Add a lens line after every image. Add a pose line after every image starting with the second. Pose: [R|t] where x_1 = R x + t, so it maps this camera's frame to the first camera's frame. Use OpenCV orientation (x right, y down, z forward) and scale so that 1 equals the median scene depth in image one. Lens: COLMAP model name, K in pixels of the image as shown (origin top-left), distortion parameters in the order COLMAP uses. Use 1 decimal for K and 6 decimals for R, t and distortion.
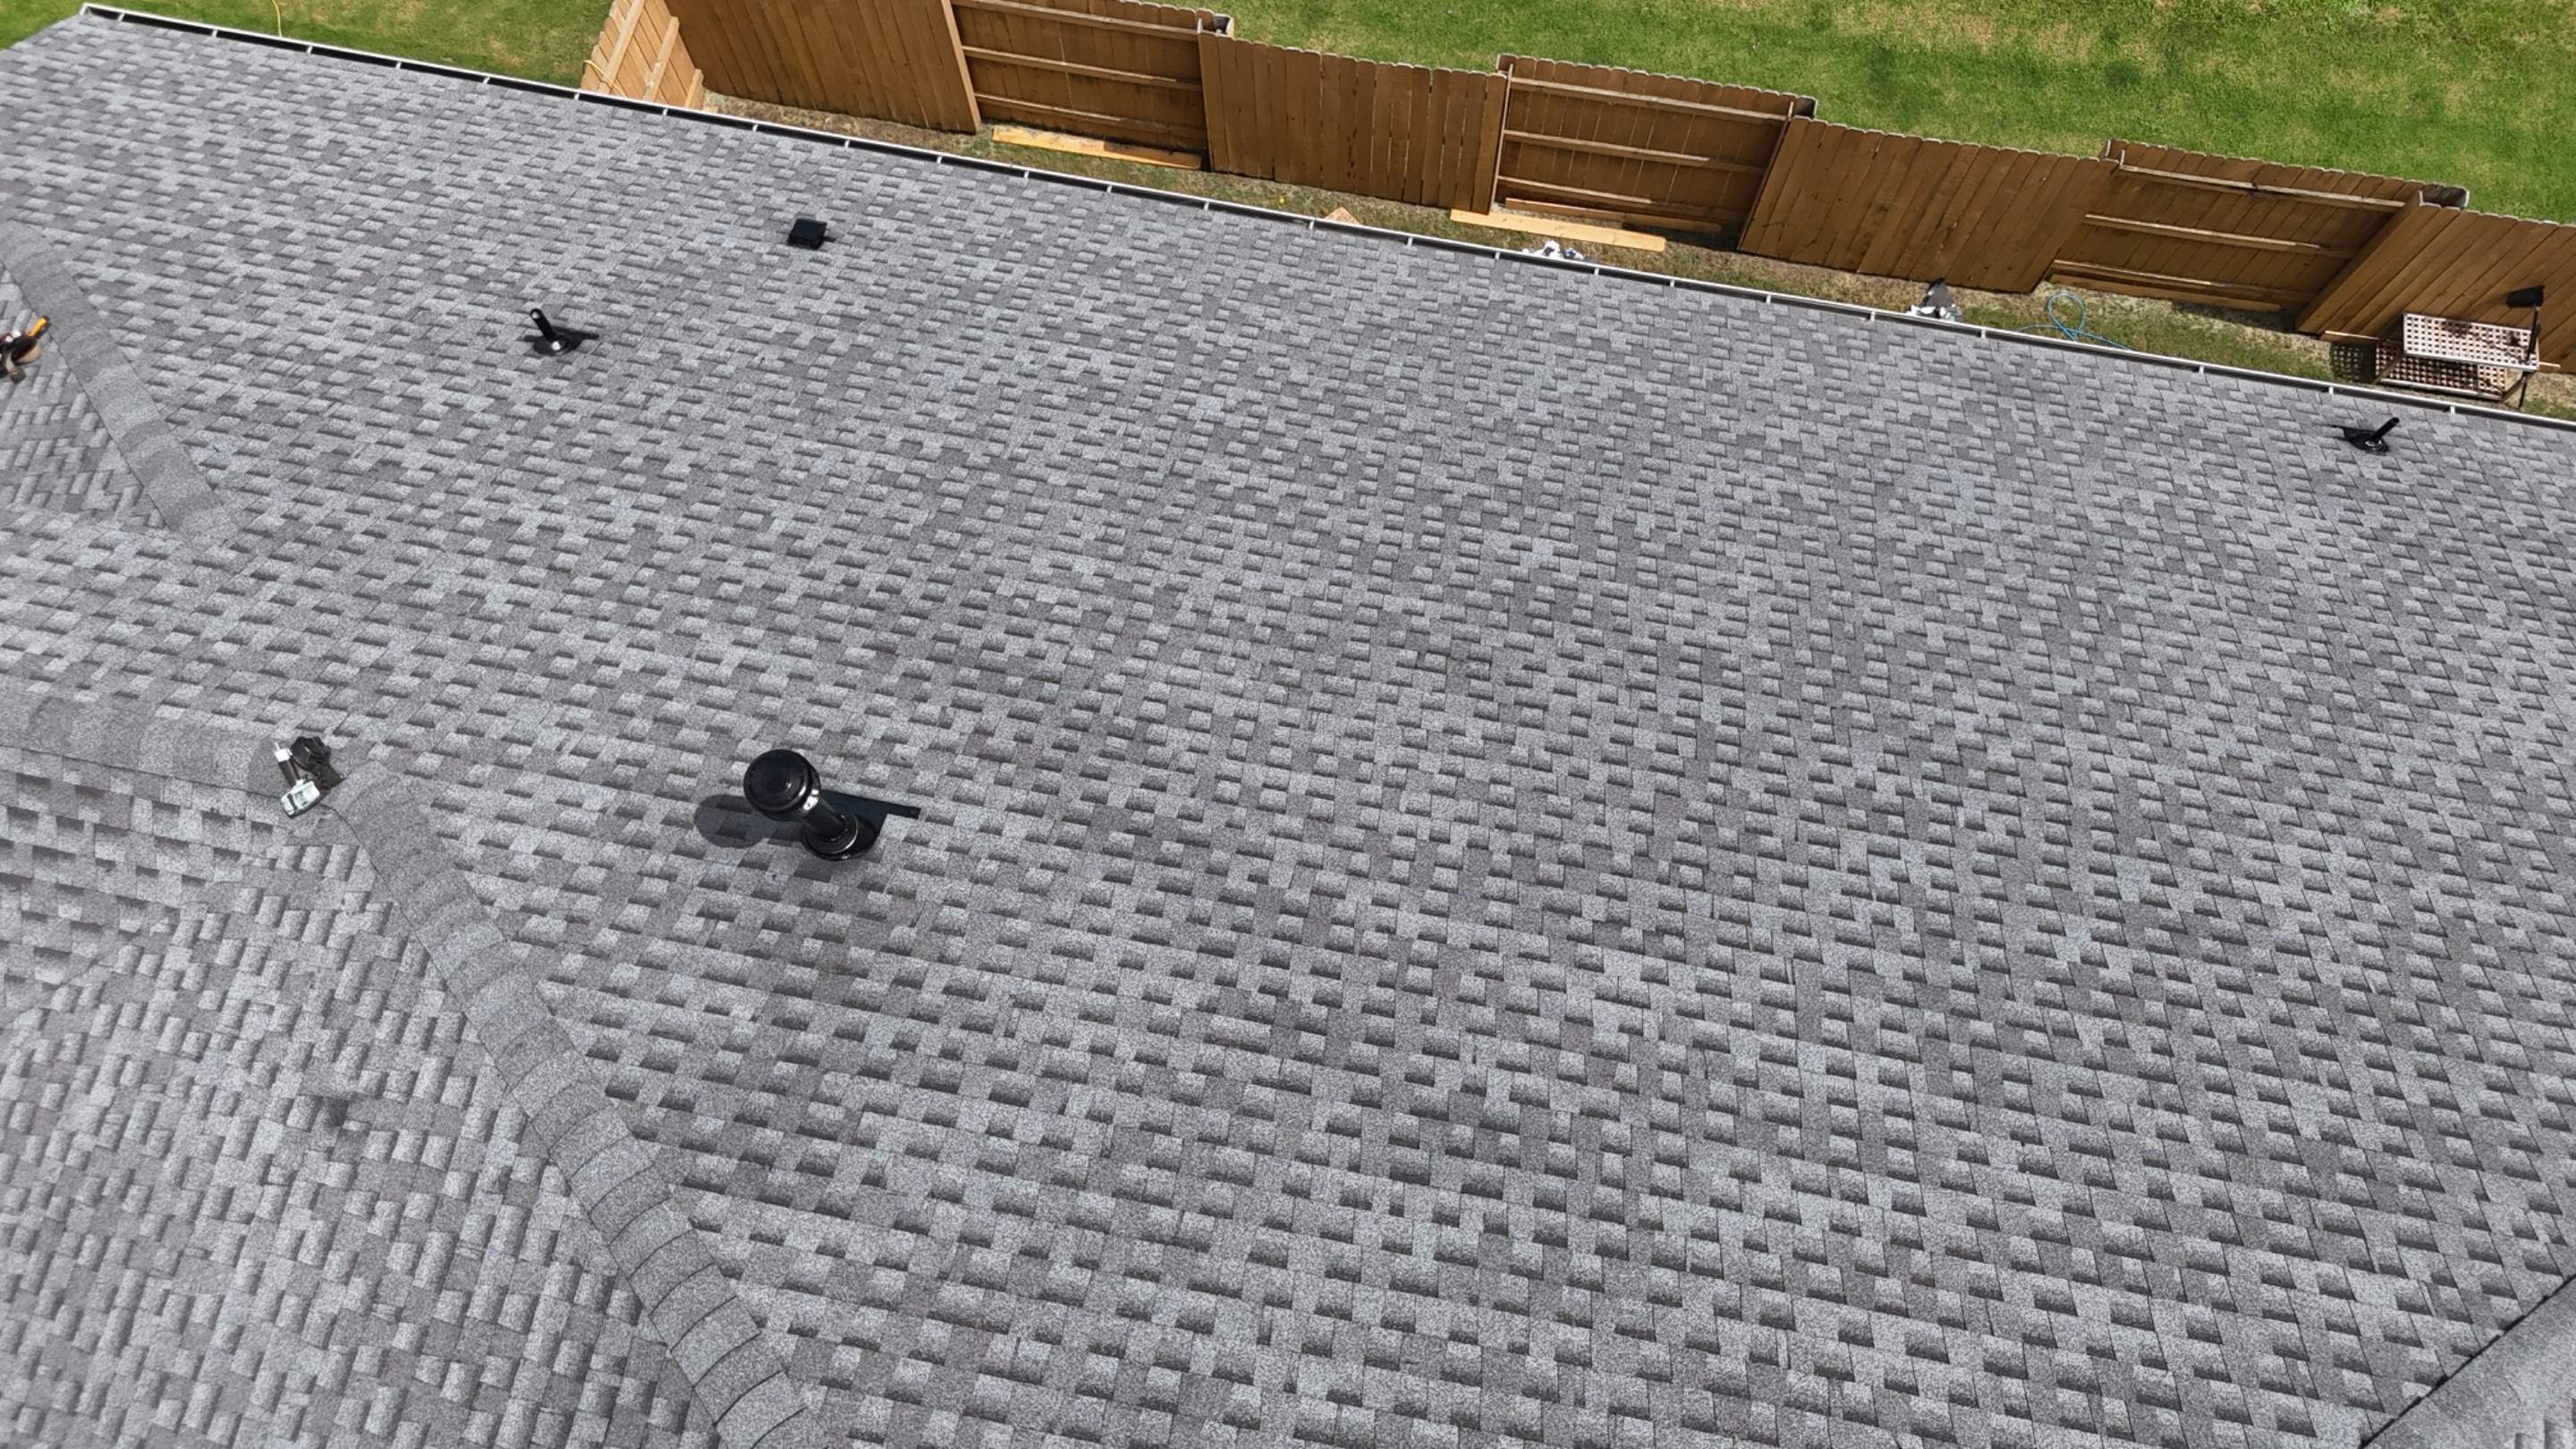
lens RADIAL K [[1894.1, 0, 1292.1], [0, 1894.1, 727.4], [0, 0, 1]] dist [0.077902, -0.075168]
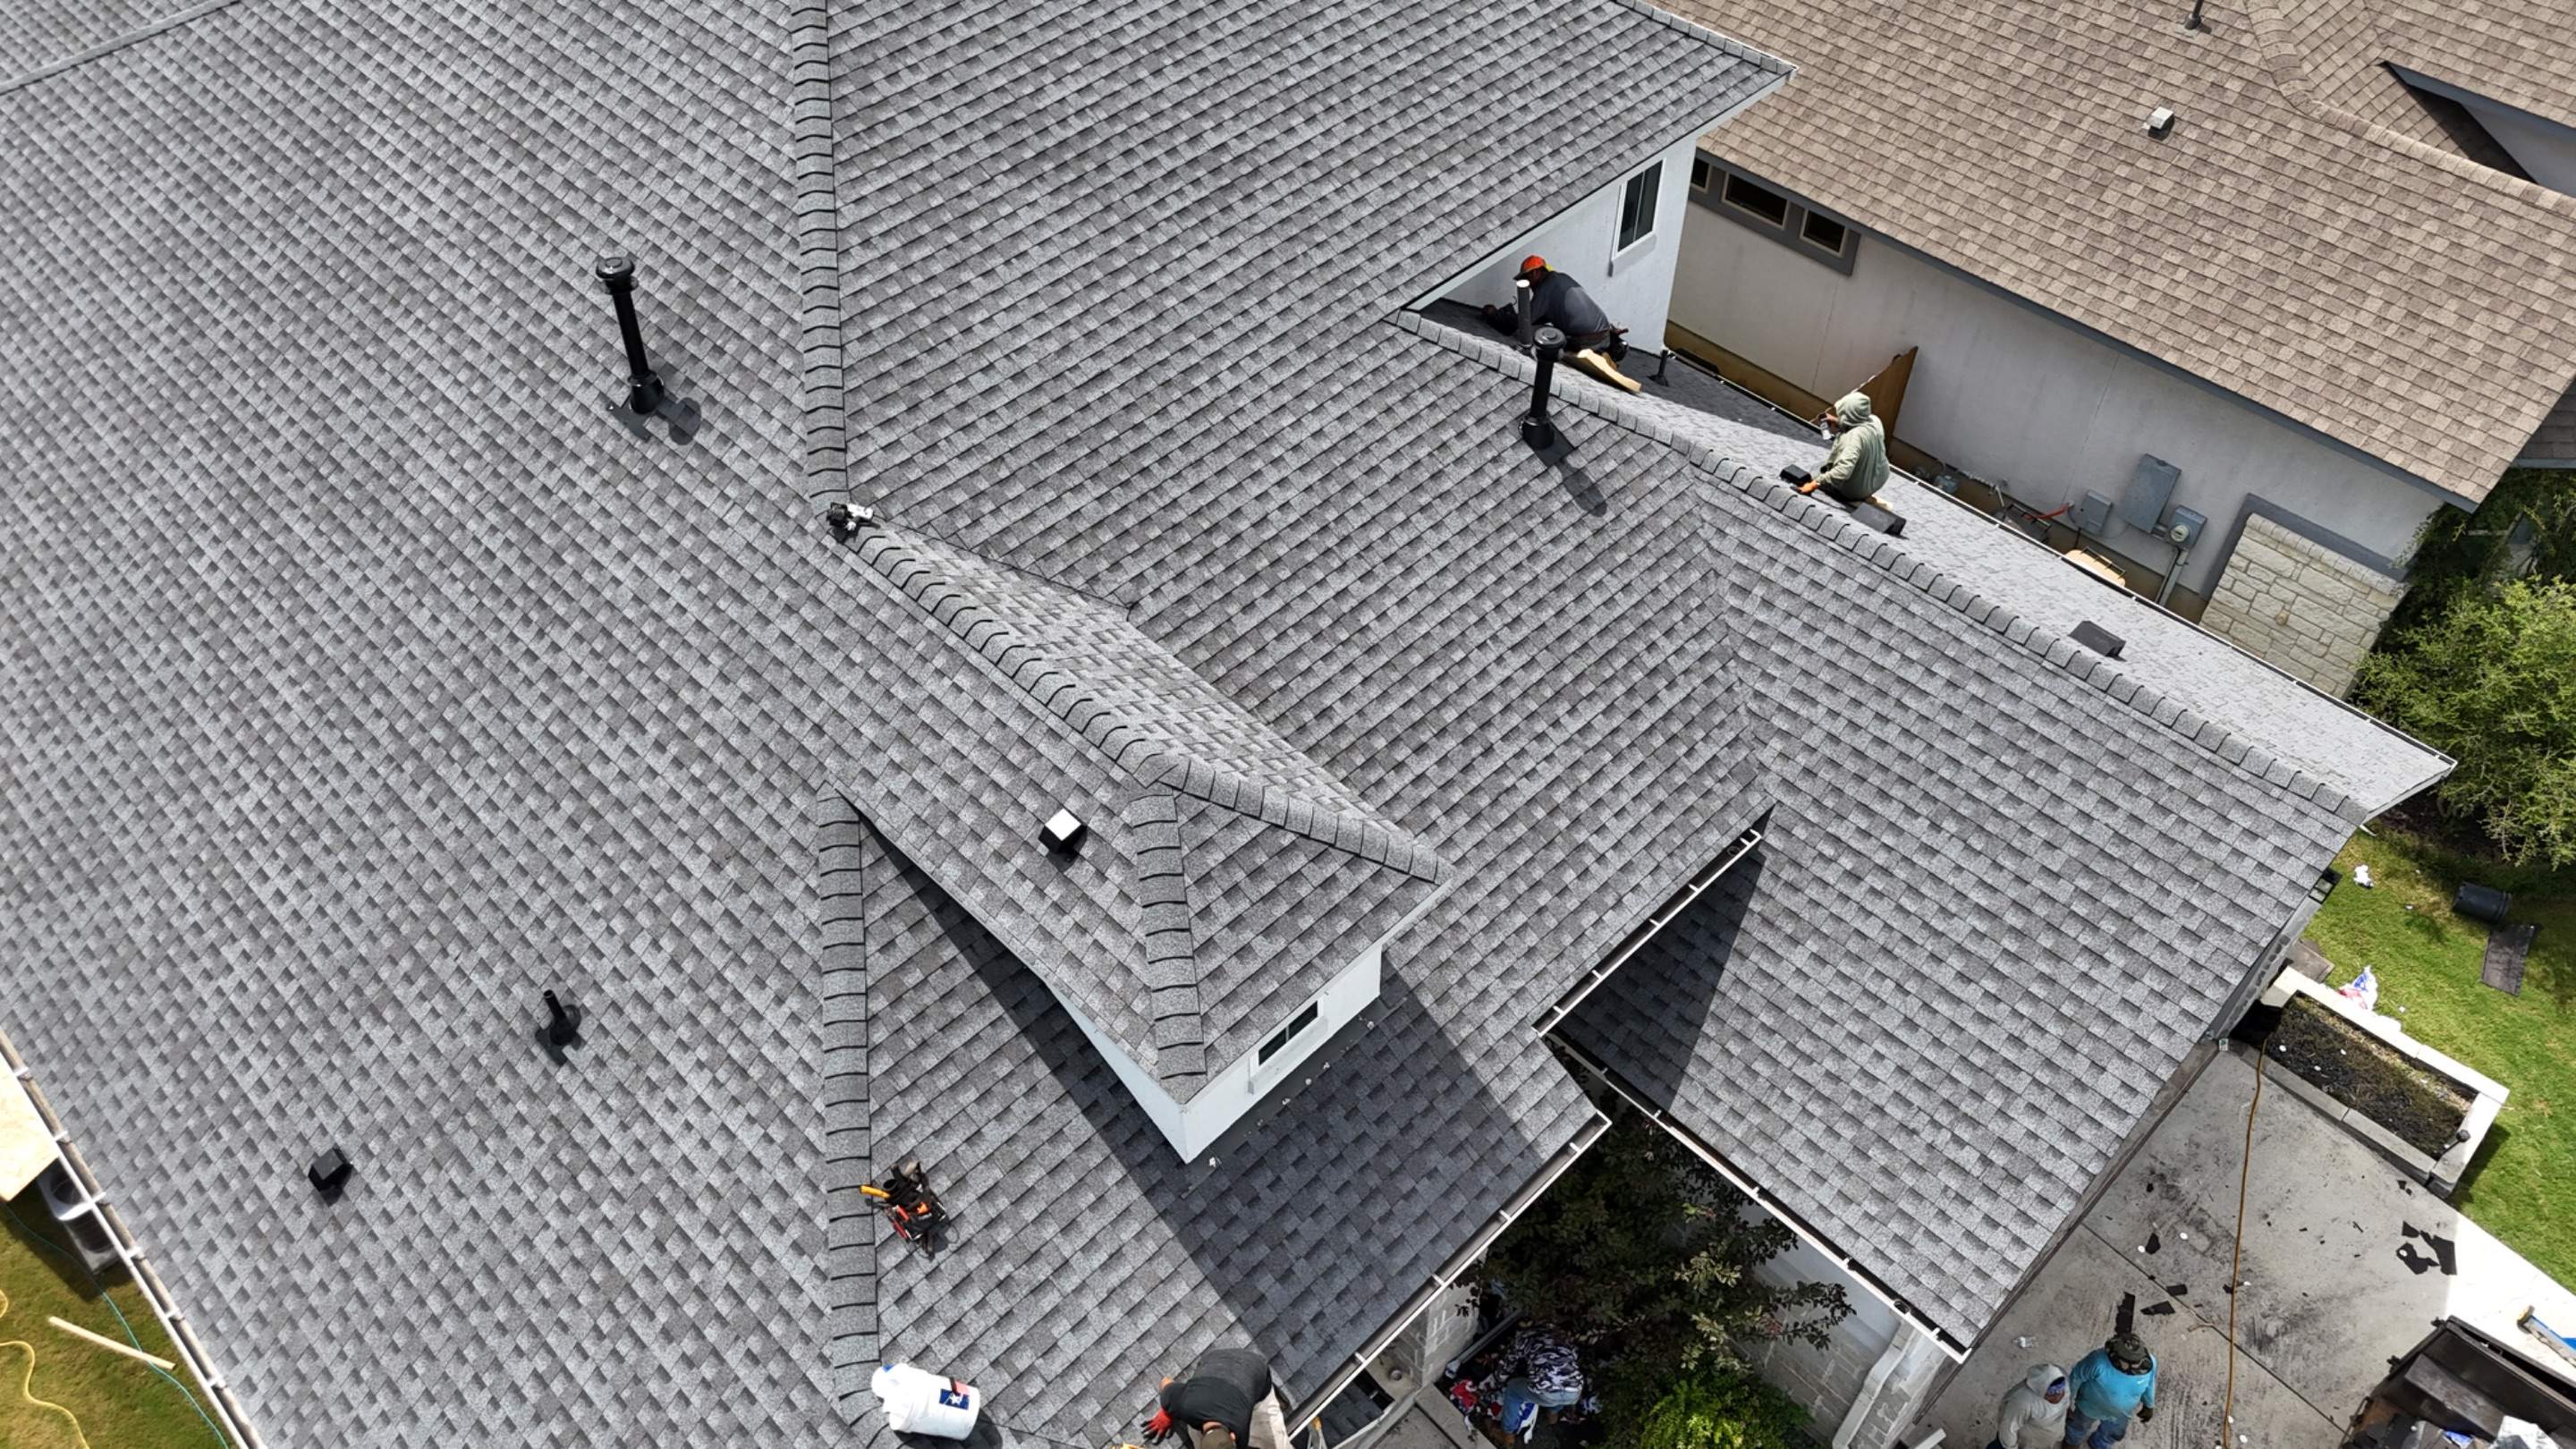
lens RADIAL K [[1894.1, 0, 1292.9], [0, 1894.1, 724.4], [0, 0, 1]] dist [0.077902, -0.075168]
pose [[-0.822694, -0.418562, 0.384683, -1.435352], [0.540725, -0.367280, 0.756784, -0.990313], [-0.175475, 0.830609, 0.528486, 0.240539]]
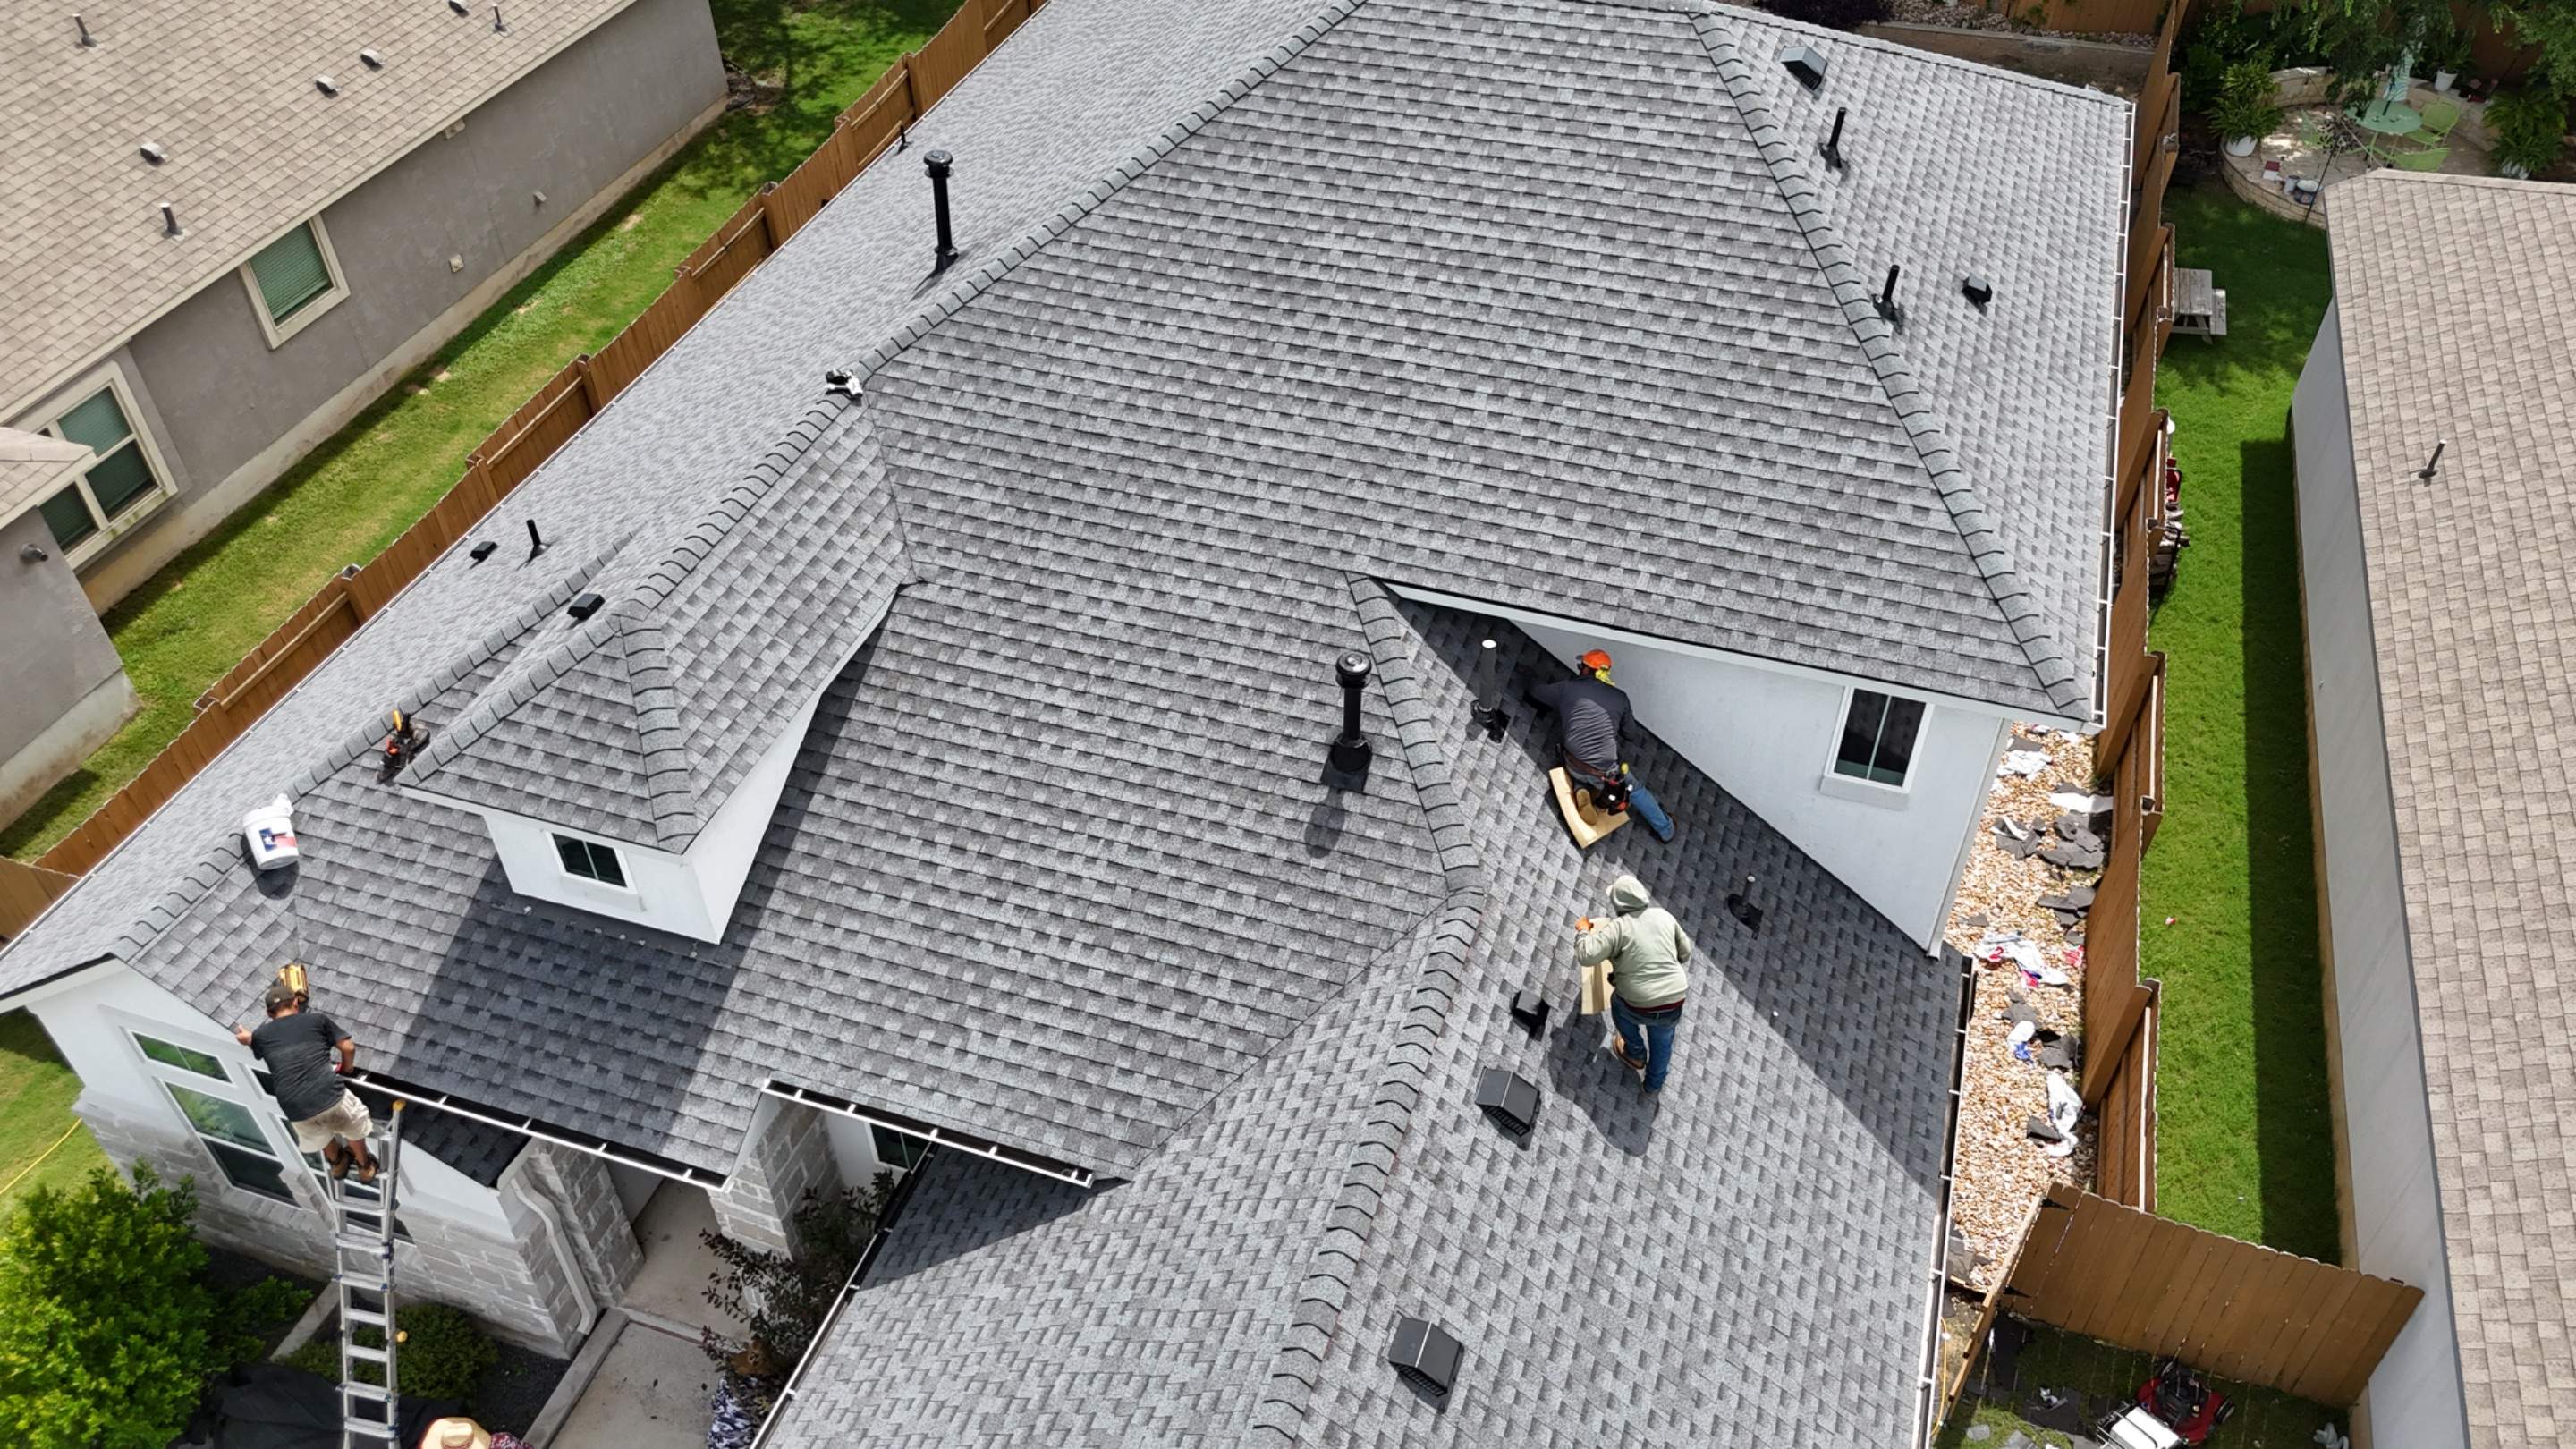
lens RADIAL K [[1894.1, 0, 1292.7], [0, 1894.1, 725.8], [0, 0, 1]] dist [0.077902, -0.075168]
pose [[0.139779, -0.673872, 0.725506, -2.019996], [0.943694, 0.312531, 0.108473, 0.341268], [-0.299840, 0.669493, 0.679614, -0.216663]]
